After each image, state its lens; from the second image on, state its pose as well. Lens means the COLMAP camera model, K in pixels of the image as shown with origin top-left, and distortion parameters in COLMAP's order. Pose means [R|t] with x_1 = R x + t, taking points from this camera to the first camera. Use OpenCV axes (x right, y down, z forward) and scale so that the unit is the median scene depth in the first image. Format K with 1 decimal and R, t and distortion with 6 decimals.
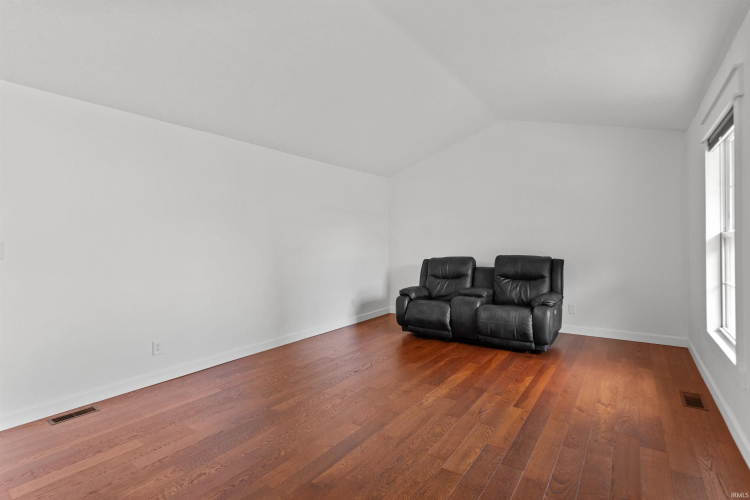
lens RADIAL K [[358.1, 0, 368.2], [0, 358.1, 249.8], [0, 0, 1]] dist [0.005282, 0.001695]
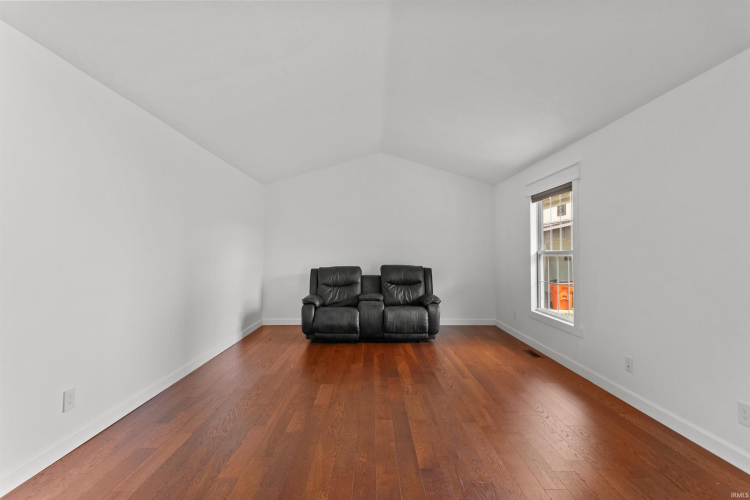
lens RADIAL K [[358.1, 0, 377.3], [0, 358.1, 247.5], [0, 0, 1]] dist [0.005282, 0.001695]
pose [[0.793436, 0.034524, 0.607674, -0.401905], [-0.011838, 0.999077, -0.041304, 0.007175], [-0.608539, 0.025578, 0.793112, 0.079113]]
